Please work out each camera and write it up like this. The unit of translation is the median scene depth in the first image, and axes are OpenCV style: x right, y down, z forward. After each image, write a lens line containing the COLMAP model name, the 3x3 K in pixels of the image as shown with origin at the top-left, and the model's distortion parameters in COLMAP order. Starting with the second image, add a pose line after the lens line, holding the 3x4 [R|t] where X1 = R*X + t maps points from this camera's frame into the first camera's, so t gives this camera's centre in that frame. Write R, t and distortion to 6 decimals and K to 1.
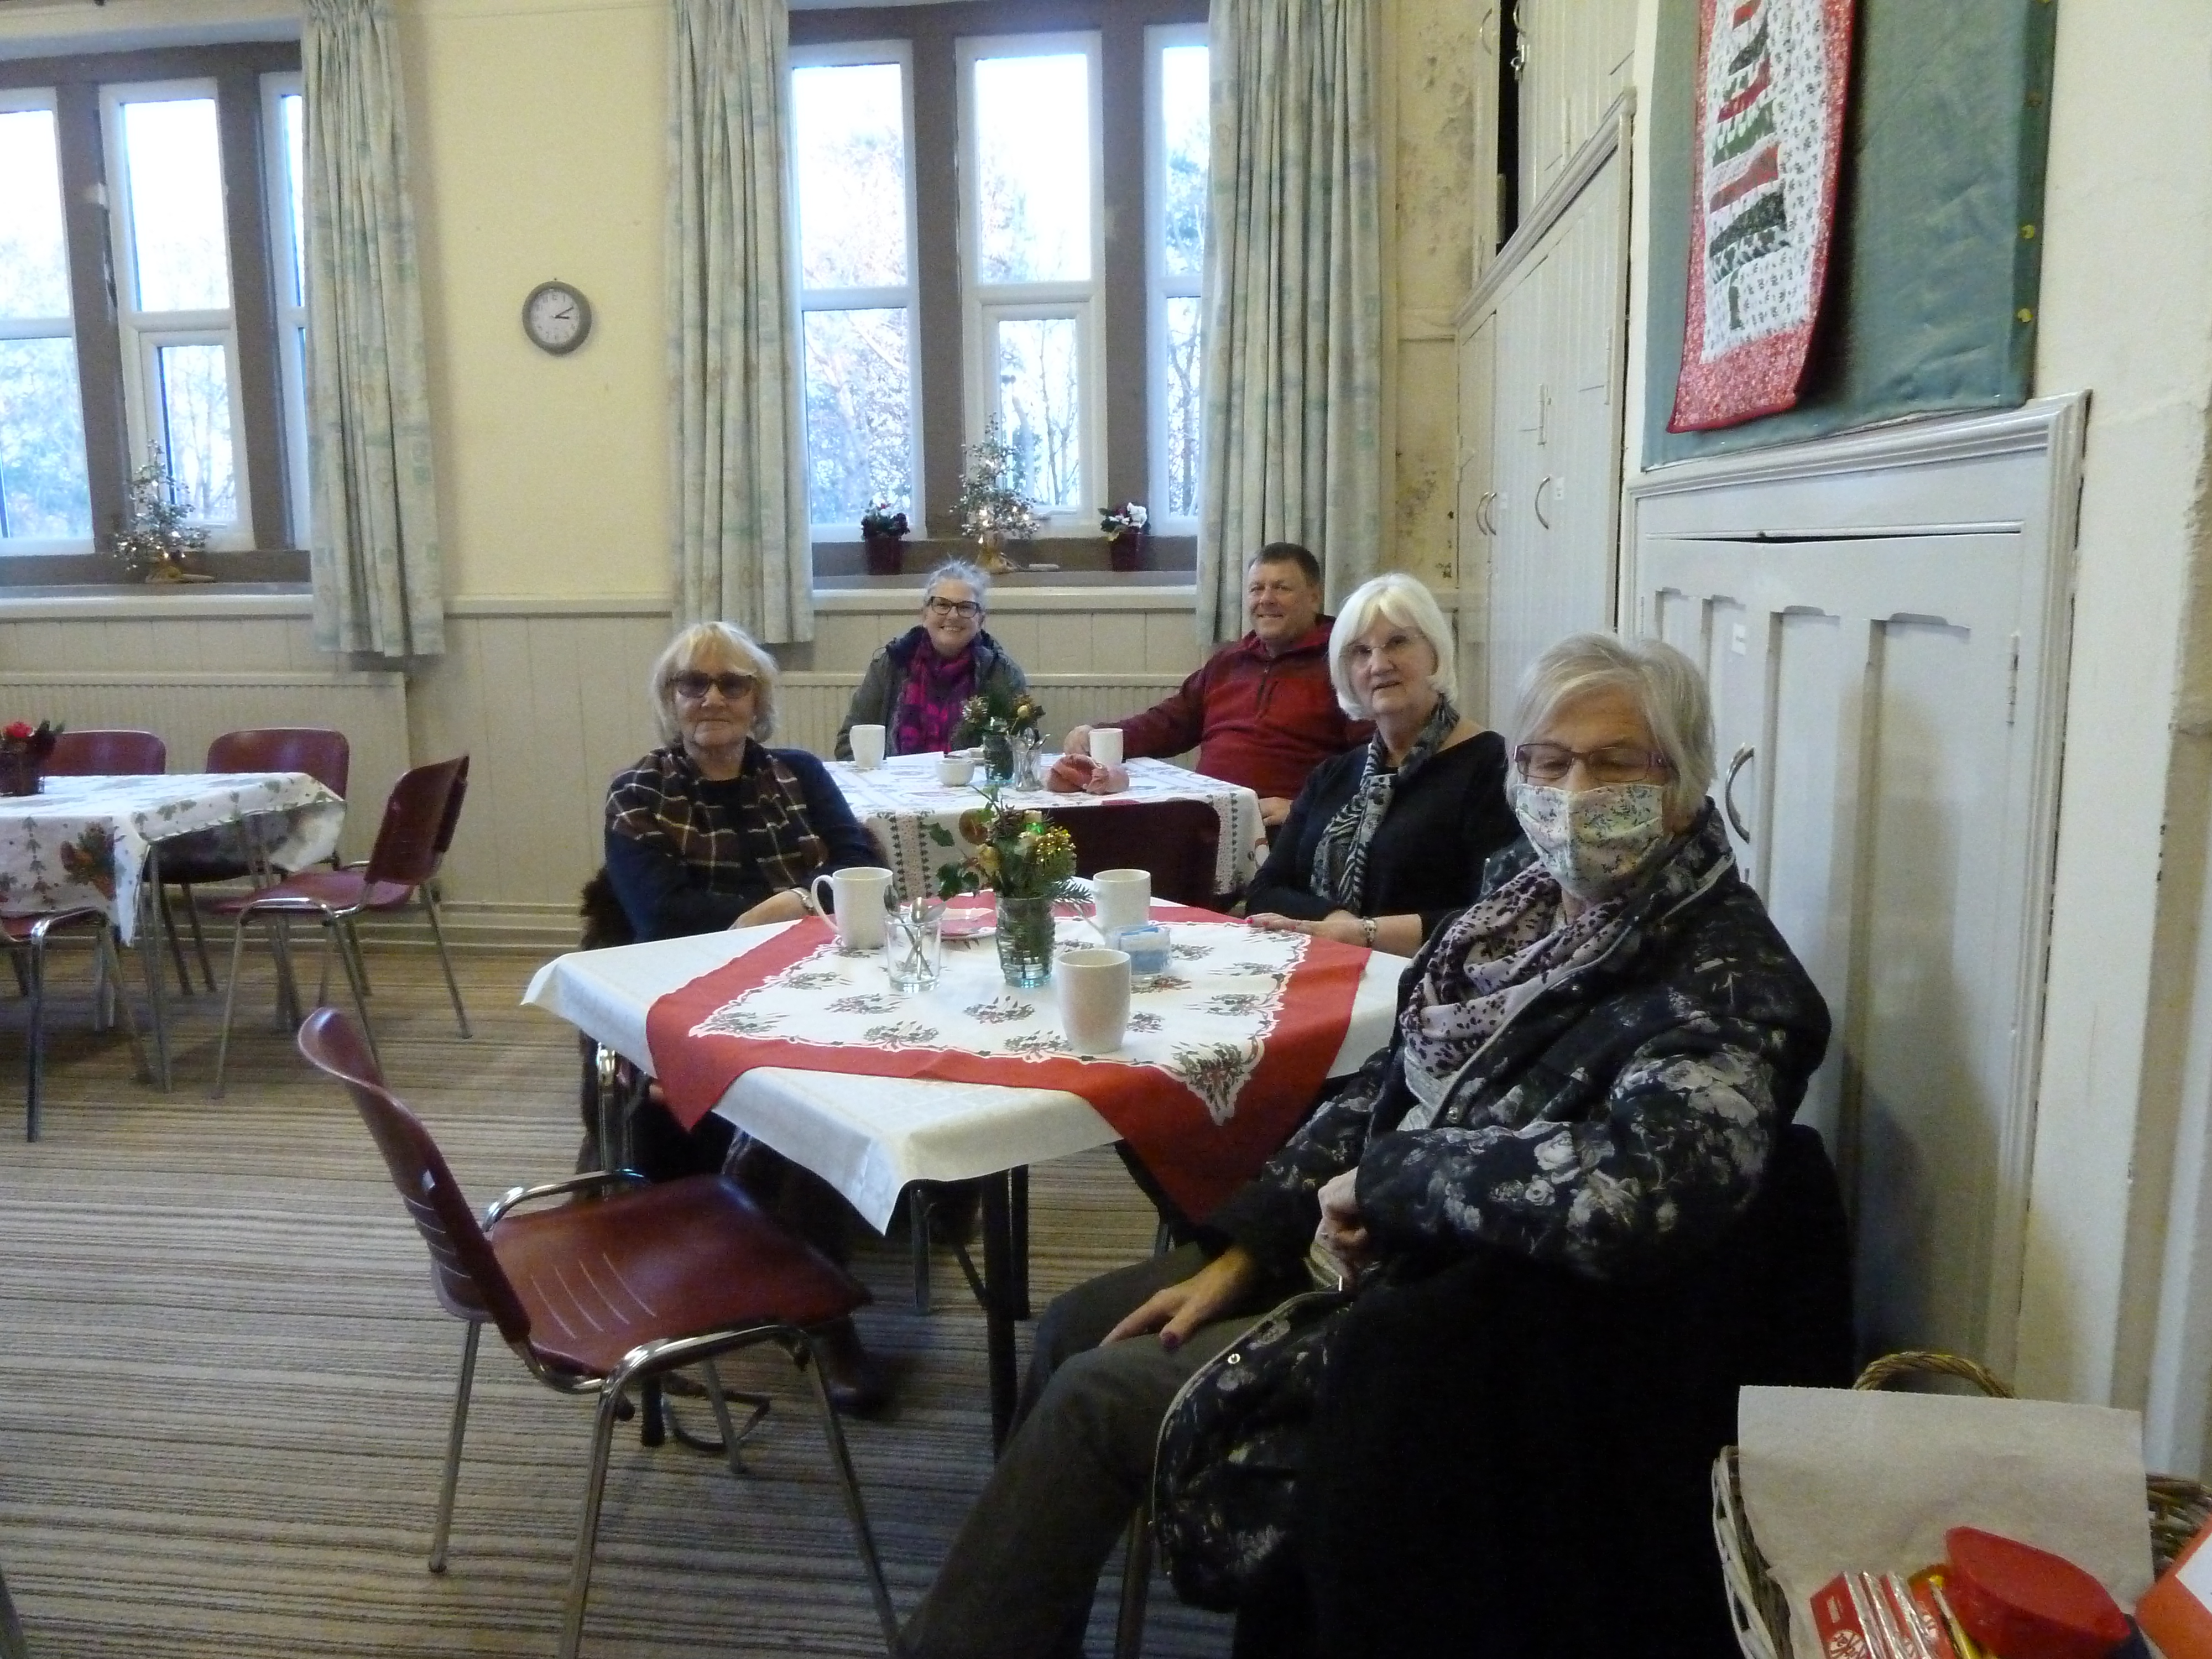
lens RADIAL K [[1630.8, 0, 1145.1], [0, 1630.8, 787.2], [0, 0, 1]] dist [-0.031624, -0.007858]
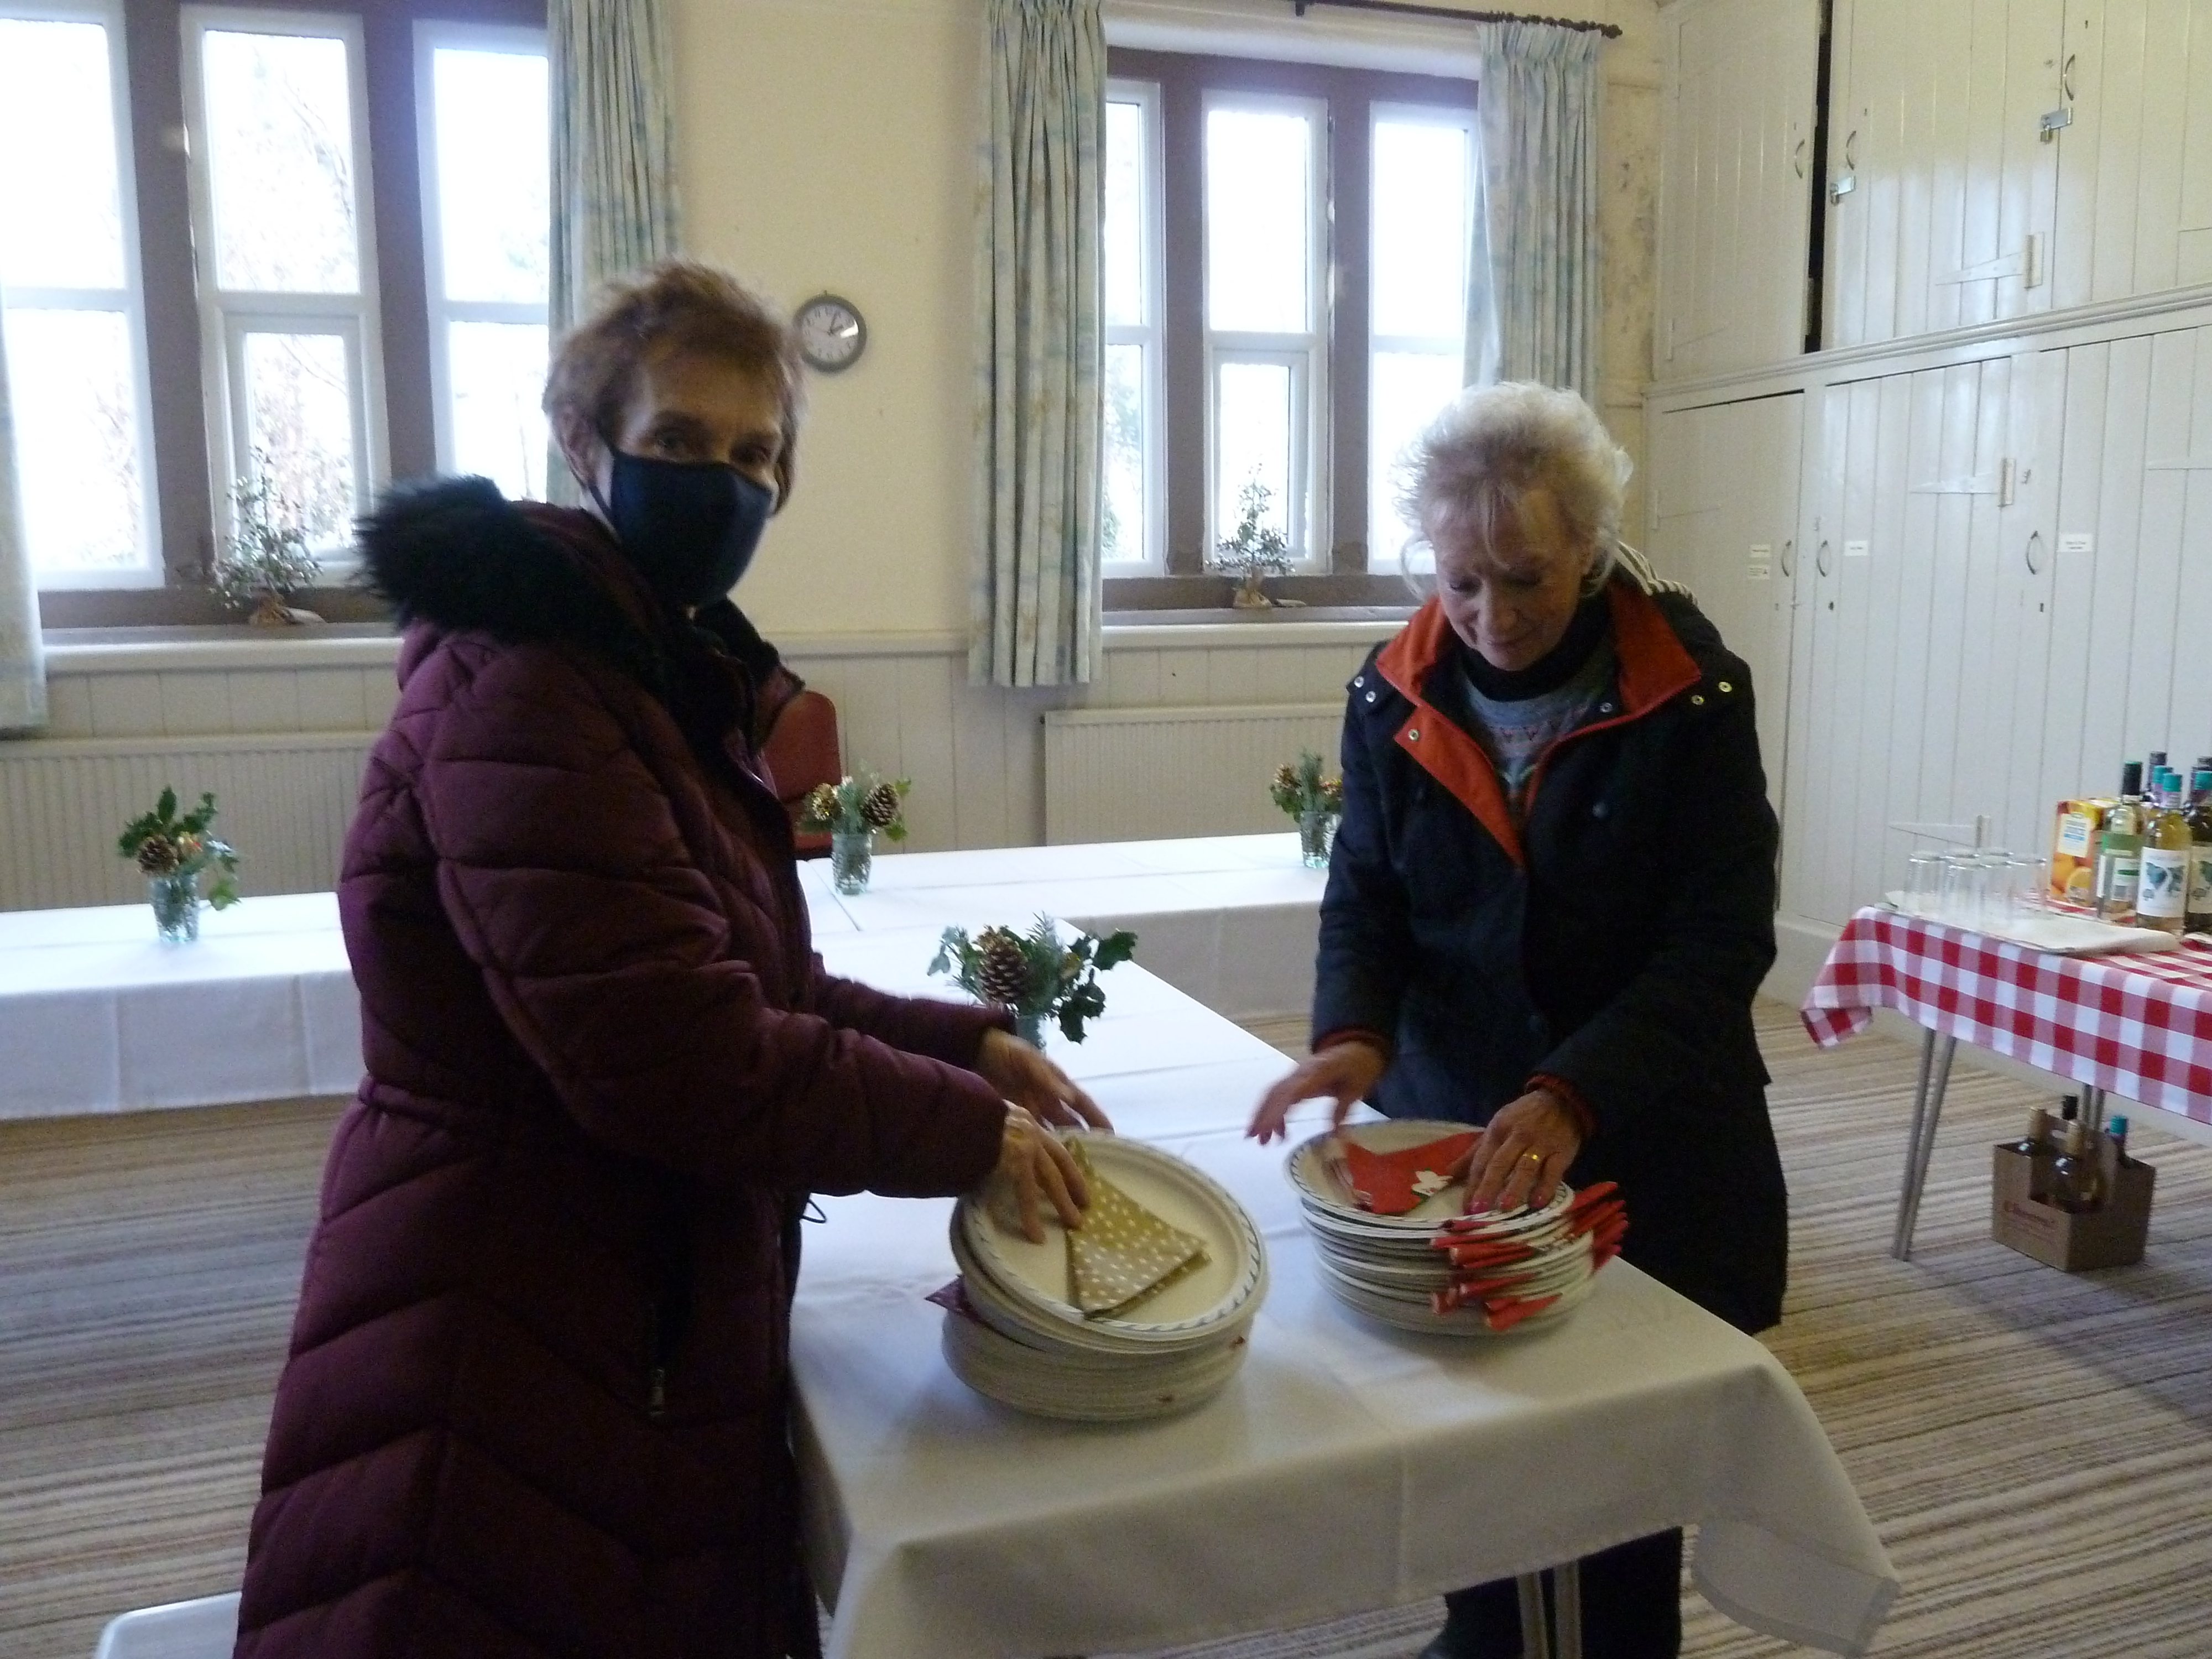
lens RADIAL K [[1630.8, 0, 1117.0], [0, 1630.8, 834.4], [0, 0, 1]] dist [-0.031624, -0.007858]
pose [[0.912074, -0.060151, 0.405589, -0.634262], [0.058405, 0.998153, 0.016693, -0.011045], [-0.405844, 0.008464, 0.913903, 0.090762]]
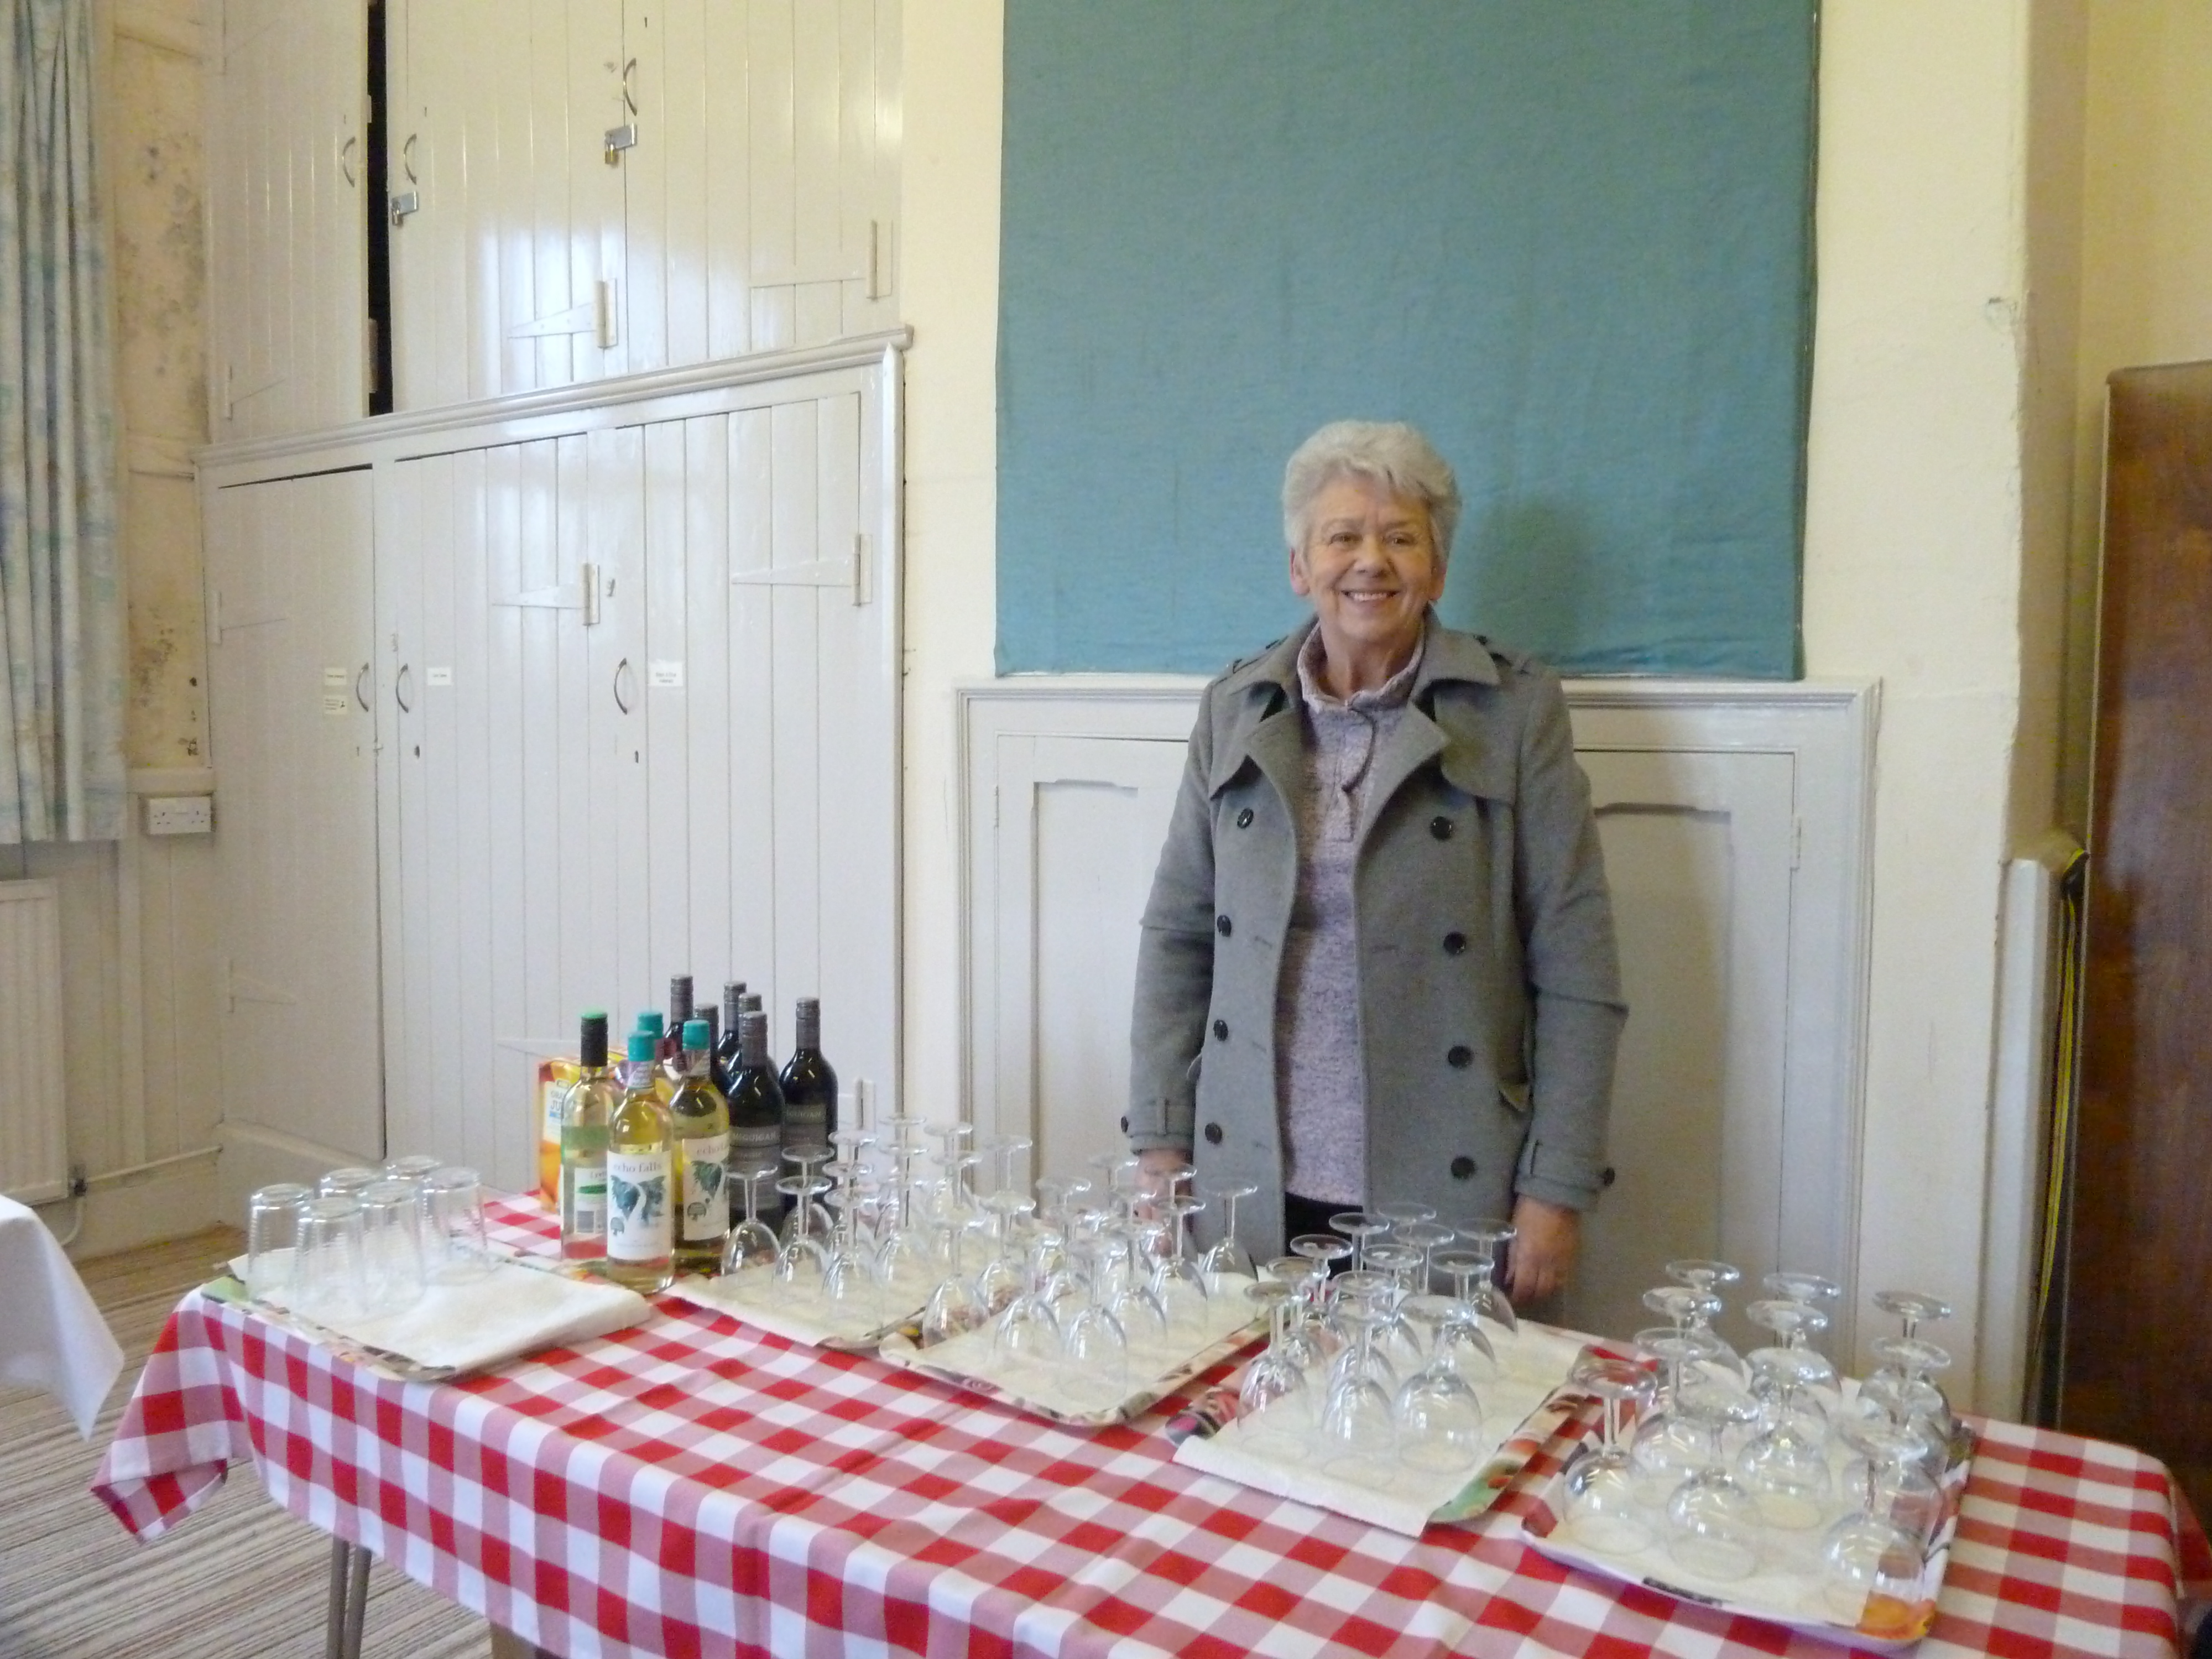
lens RADIAL K [[1630.8, 0, 1110.5], [0, 1630.8, 835.9], [0, 0, 1]] dist [-0.031624, -0.007858]
pose [[0.483620, -0.053365, 0.873650, -0.322405], [0.110510, 0.993875, -0.000466, -0.034438], [-0.868274, 0.096773, 0.486555, 0.183429]]
